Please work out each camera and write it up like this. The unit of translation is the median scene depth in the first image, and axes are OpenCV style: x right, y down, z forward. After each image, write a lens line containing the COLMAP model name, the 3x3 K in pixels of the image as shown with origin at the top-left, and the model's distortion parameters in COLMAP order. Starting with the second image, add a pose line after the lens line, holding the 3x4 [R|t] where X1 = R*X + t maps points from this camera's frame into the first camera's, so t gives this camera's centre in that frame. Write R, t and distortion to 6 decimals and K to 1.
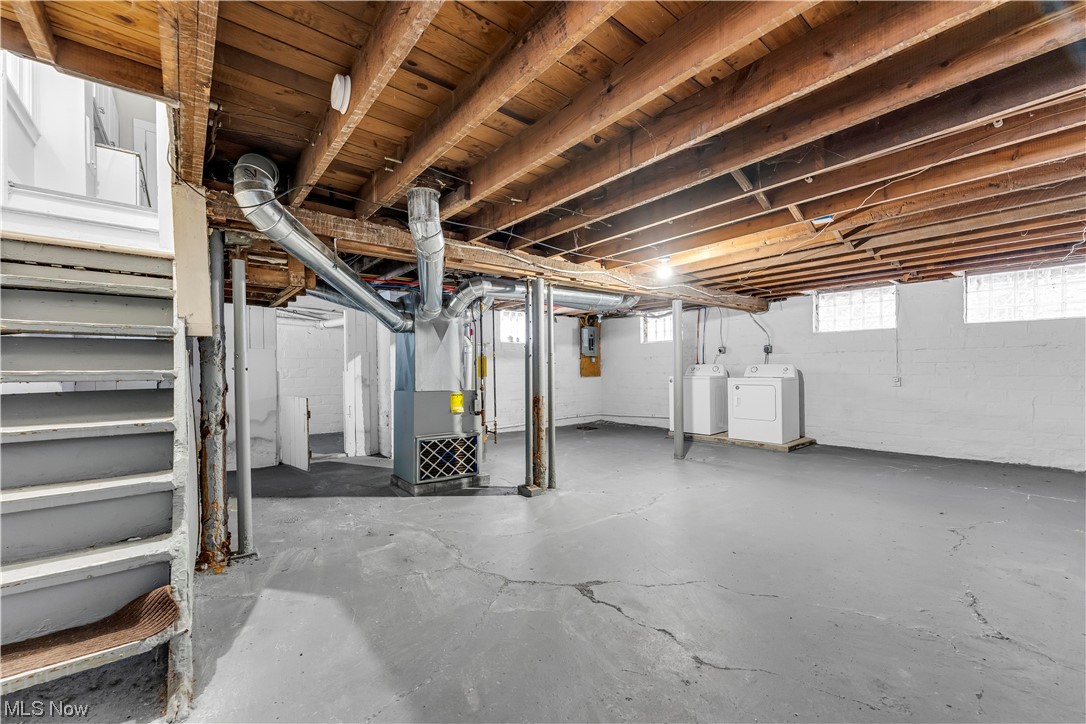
lens RADIAL K [[436.3, 0, 544.5], [0, 436.3, 364.1], [0, 0, 1]] dist [0.000196, 0.000225]
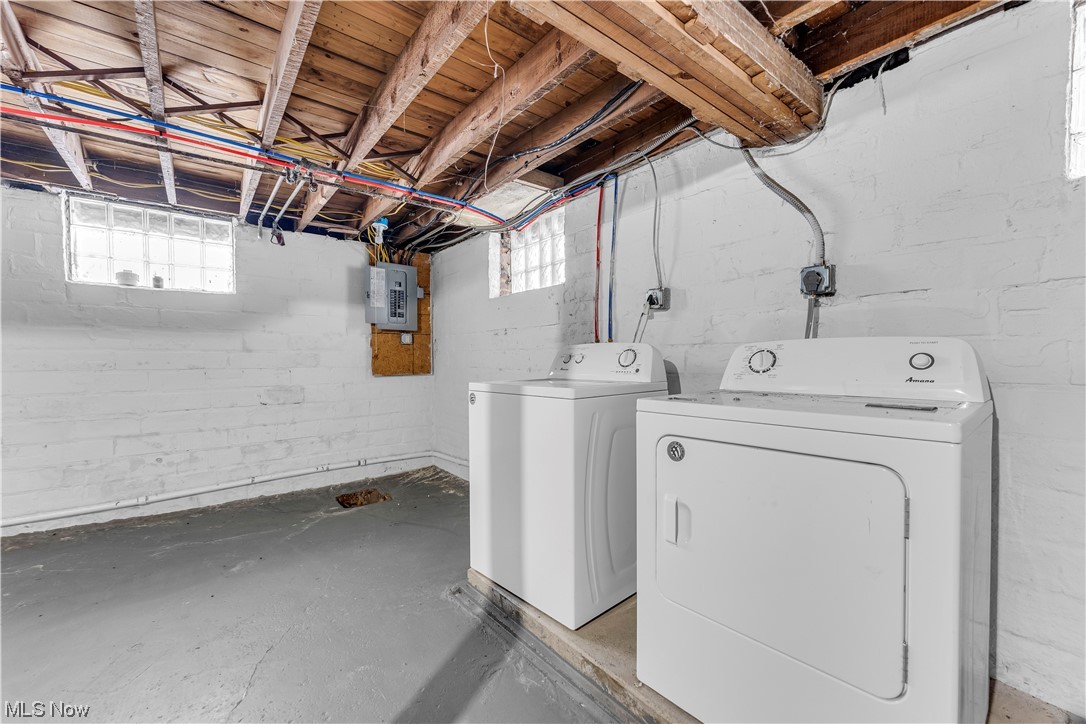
lens RADIAL K [[436.3, 0, 541.0], [0, 436.3, 365.8], [0, 0, 1]] dist [0.000196, 0.000225]
pose [[0.999781, 0.007718, -0.019446, 0.316052], [-0.007256, 0.999692, 0.023723, 0.008594], [0.019624, -0.023576, 0.999529, 0.657756]]
